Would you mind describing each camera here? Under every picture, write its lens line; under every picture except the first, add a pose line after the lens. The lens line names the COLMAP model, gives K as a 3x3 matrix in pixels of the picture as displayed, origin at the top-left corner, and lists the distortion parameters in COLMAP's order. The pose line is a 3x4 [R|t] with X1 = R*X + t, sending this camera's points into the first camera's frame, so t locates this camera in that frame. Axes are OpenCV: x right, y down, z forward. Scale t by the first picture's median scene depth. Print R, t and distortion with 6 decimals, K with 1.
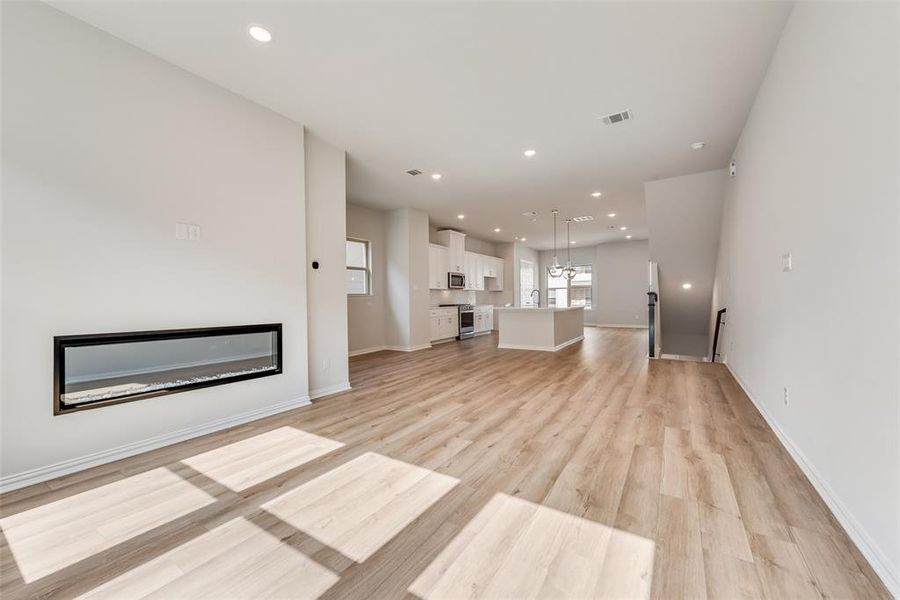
lens RADIAL K [[350.7, 0, 448.1], [0, 350.7, 301.0], [0, 0, 1]] dist [0.012430, -0.003517]
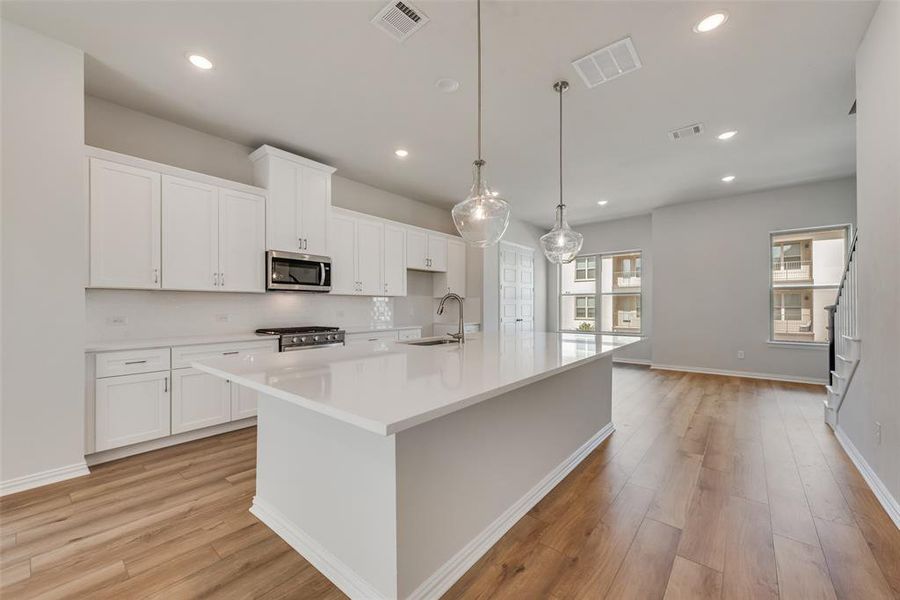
lens RADIAL K [[350.7, 0, 442.1], [0, 350.7, 306.9], [0, 0, 1]] dist [0.012430, -0.003517]
pose [[0.990906, 0.009448, -0.134227, 0.725407], [-0.010312, 0.999930, -0.005746, -0.045004], [0.134163, 0.007078, 0.990934, 1.723268]]
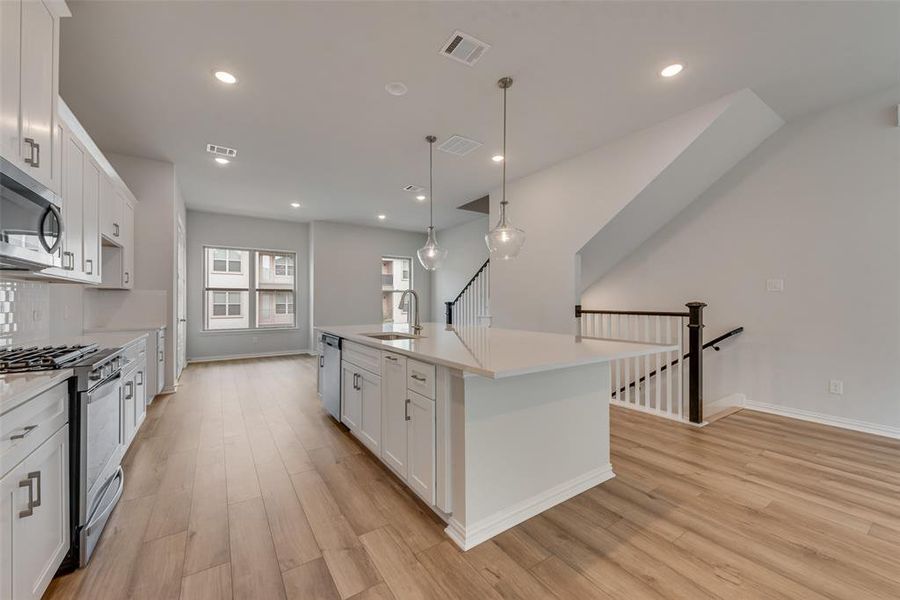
lens RADIAL K [[350.7, 0, 447.0], [0, 350.7, 299.9], [0, 0, 1]] dist [0.012430, -0.003517]
pose [[0.402816, 0.016657, 0.915129, -0.145752], [0.005585, 0.999771, -0.020656, -0.036594], [-0.915264, 0.013431, 0.402631, 2.101977]]
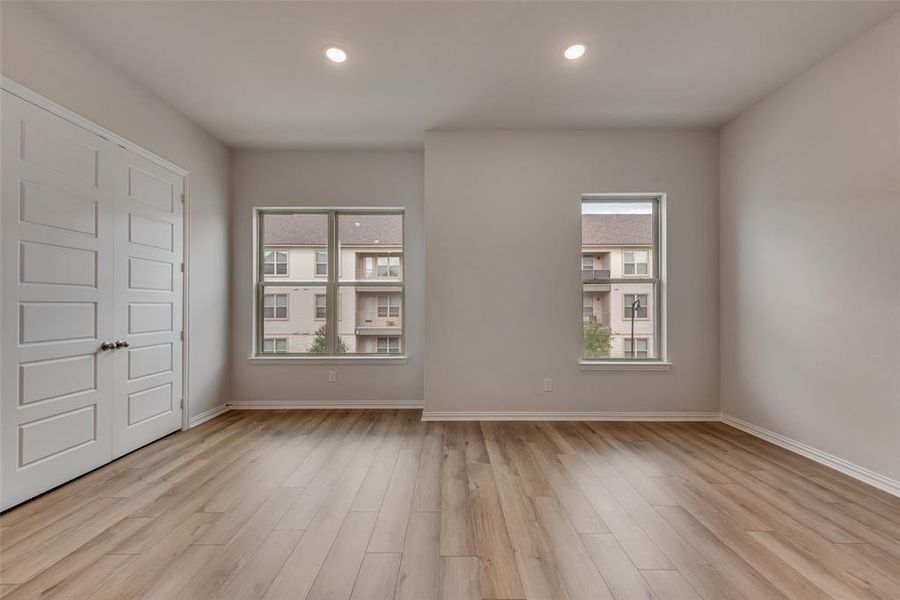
lens RADIAL K [[350.7, 0, 450.2], [0, 350.7, 305.2], [0, 0, 1]] dist [0.012430, -0.003517]
pose [[0.835419, 0.011935, 0.549484, 0.799829], [-0.005246, 0.999892, -0.013742, -0.048380], [-0.549589, 0.008598, 0.835391, 1.954273]]
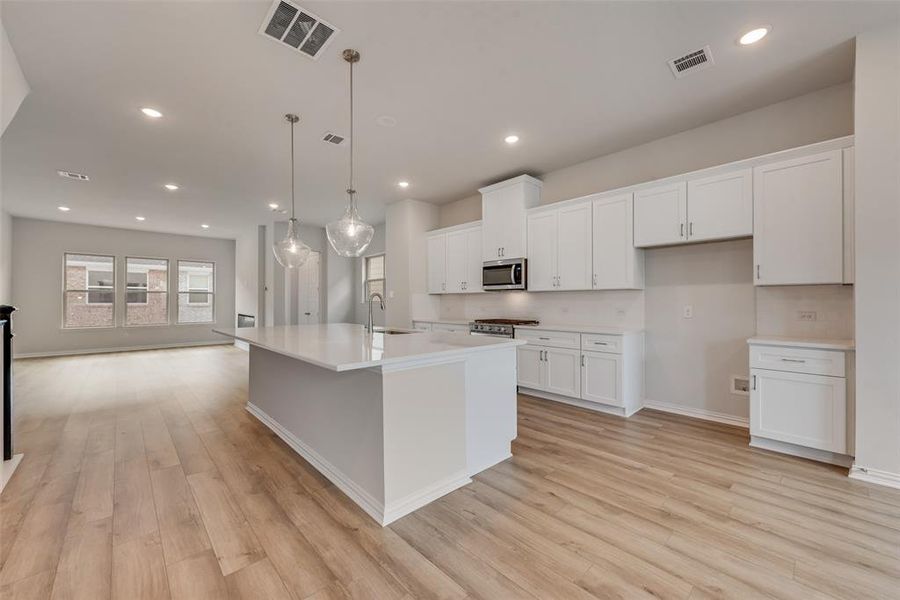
lens RADIAL K [[350.7, 0, 449.7], [0, 350.7, 298.0], [0, 0, 1]] dist [0.012430, -0.003517]
pose [[-0.239714, -0.000812, -0.970843, 1.598605], [-0.007558, 0.999971, 0.001030, -0.068357], [0.970814, 0.007584, -0.239714, 3.017500]]
